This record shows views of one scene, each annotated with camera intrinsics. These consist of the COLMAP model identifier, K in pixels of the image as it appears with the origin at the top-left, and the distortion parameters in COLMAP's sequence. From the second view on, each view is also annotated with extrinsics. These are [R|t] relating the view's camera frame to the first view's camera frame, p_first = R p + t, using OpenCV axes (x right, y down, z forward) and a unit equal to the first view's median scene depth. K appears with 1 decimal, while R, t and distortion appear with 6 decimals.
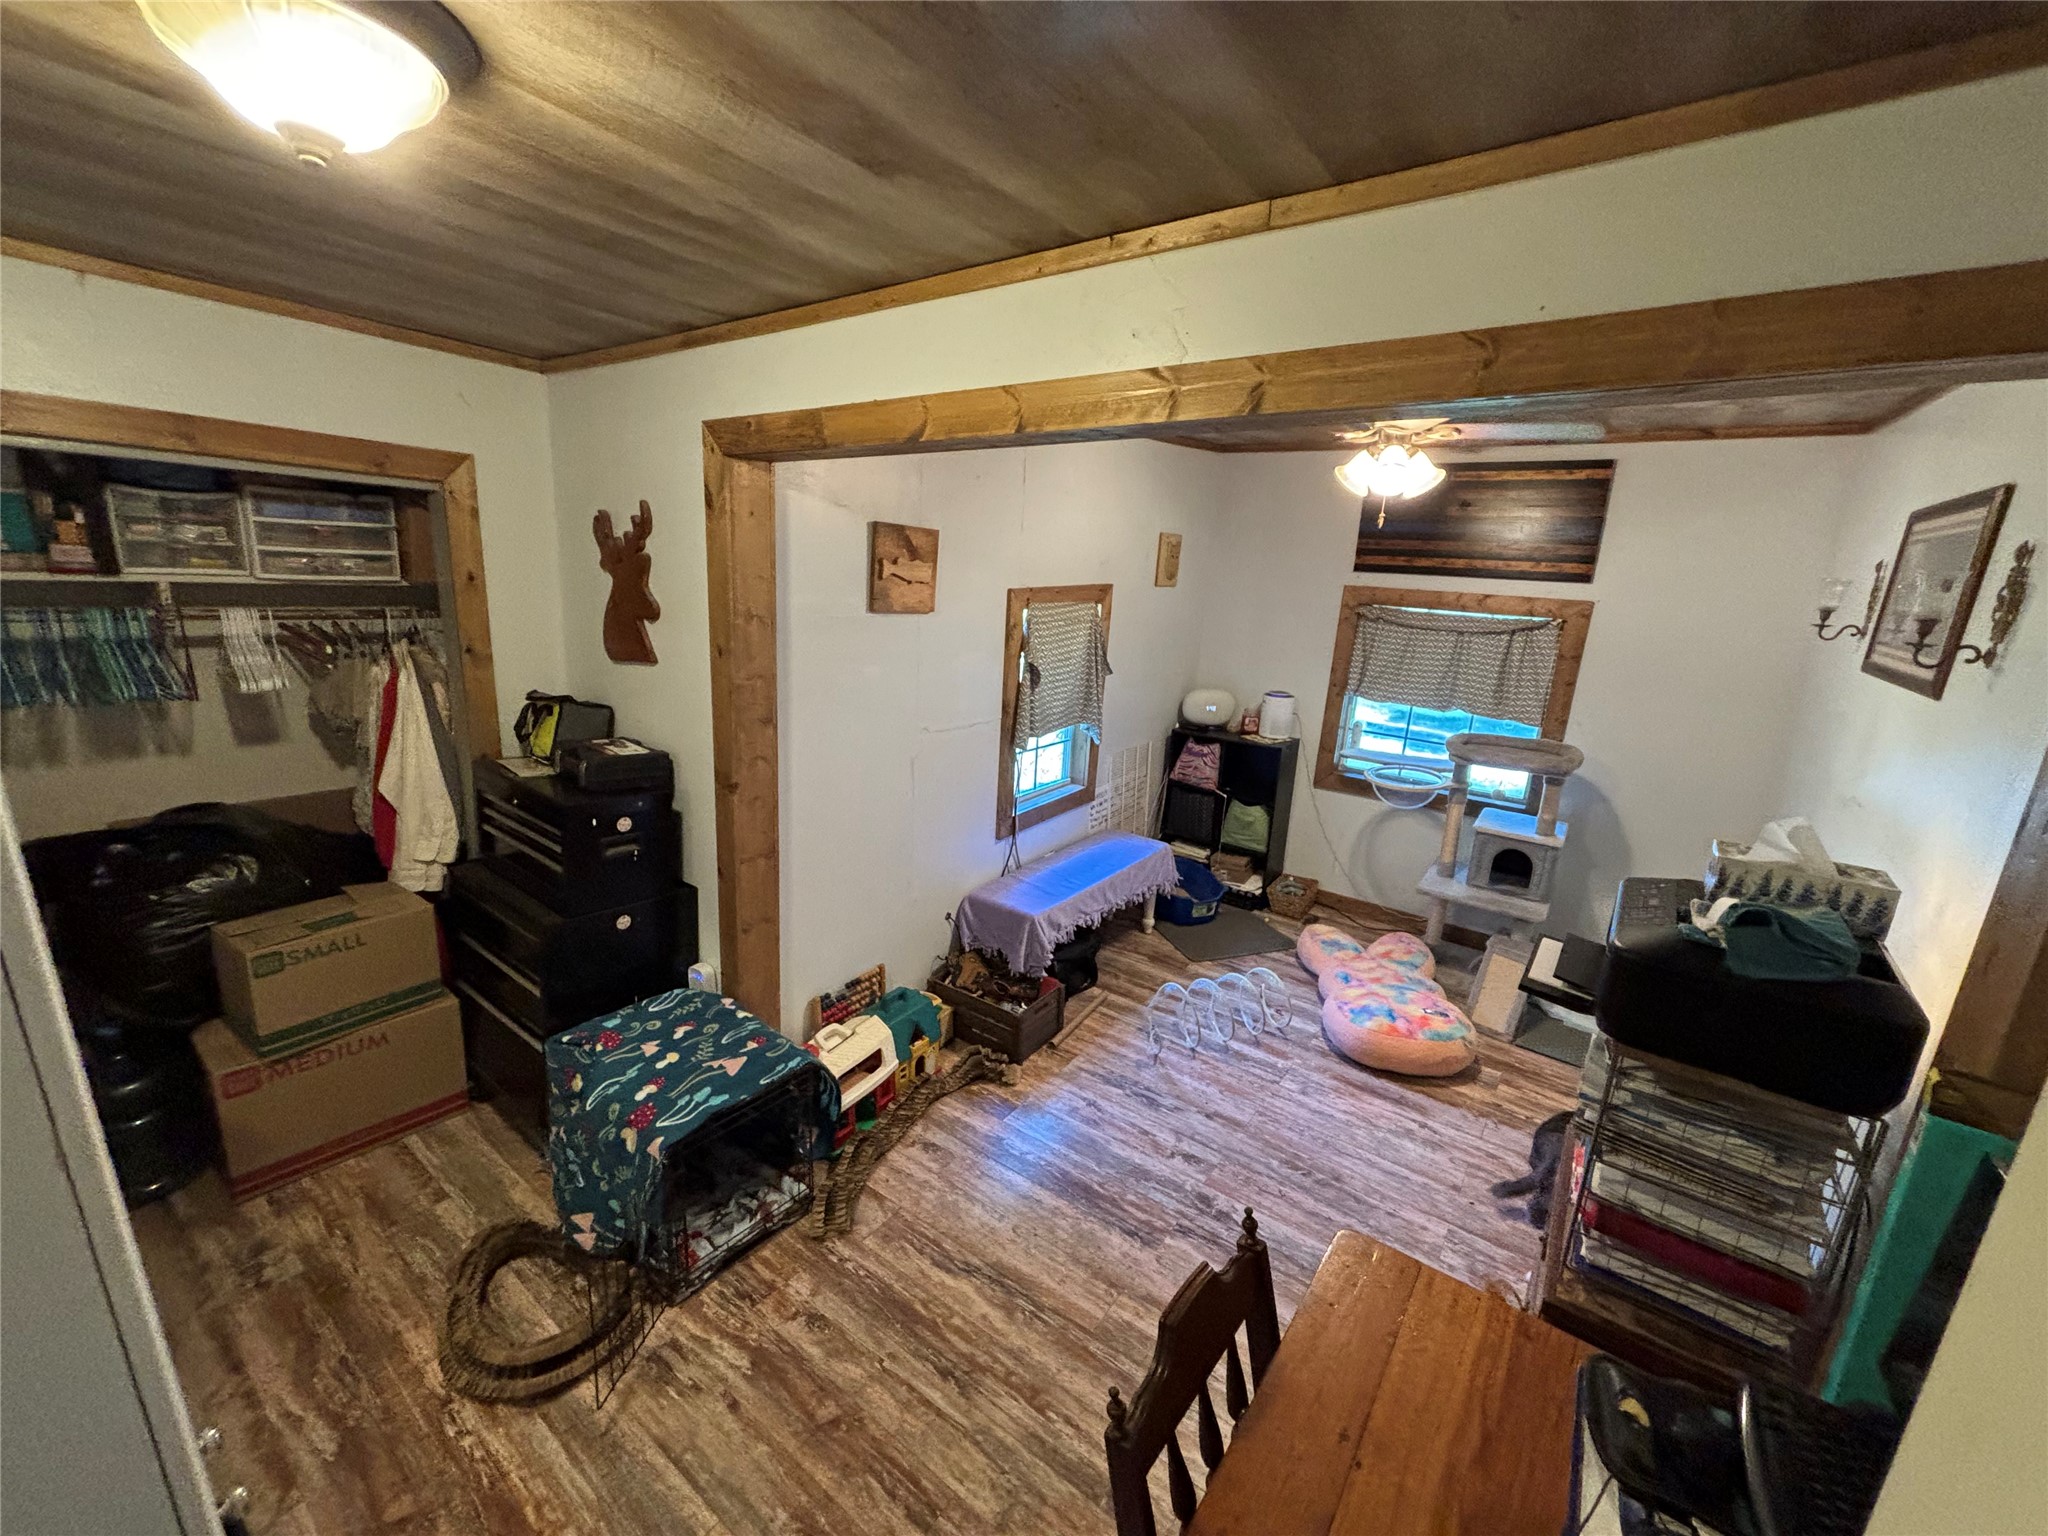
lens RADIAL K [[819.7, 0, 1019.3], [0, 819.7, 765.3], [0, 0, 1]] dist [-0.002580, -0.000596]
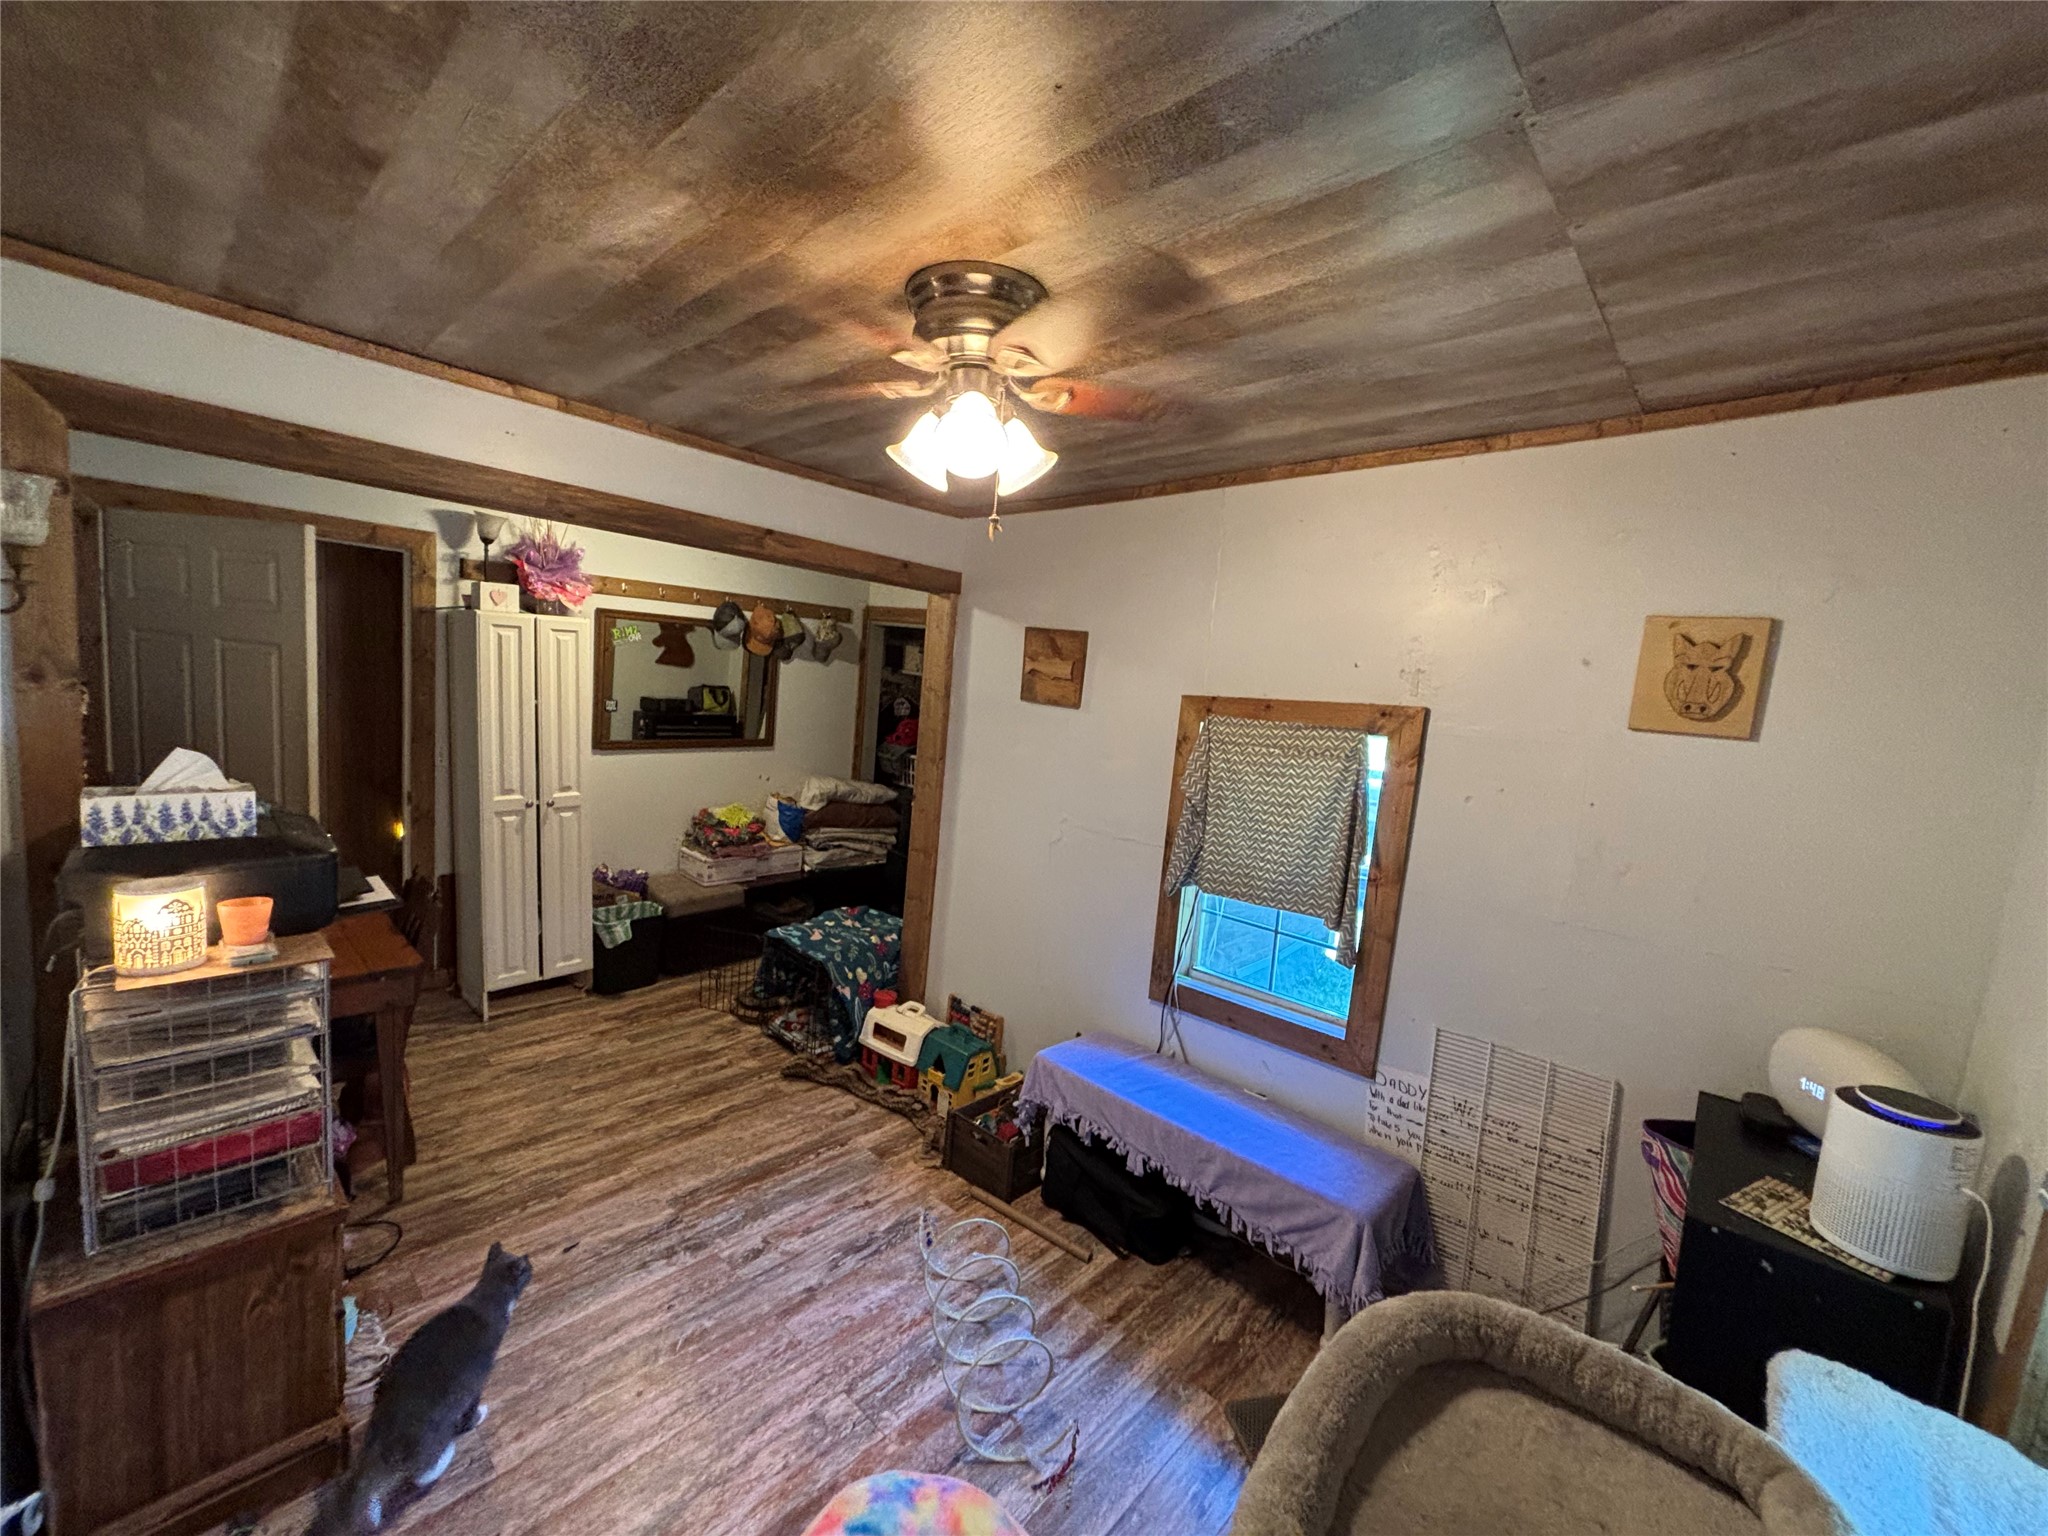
lens RADIAL K [[819.7, 0, 1024.7], [0, 819.7, 764.7], [0, 0, 1]] dist [-0.002580, -0.000596]
pose [[-0.089522, 0.045509, -0.994945, 0.993648], [-0.336739, 0.938746, 0.073238, -0.182302], [0.937333, 0.341593, -0.068714, 1.088092]]
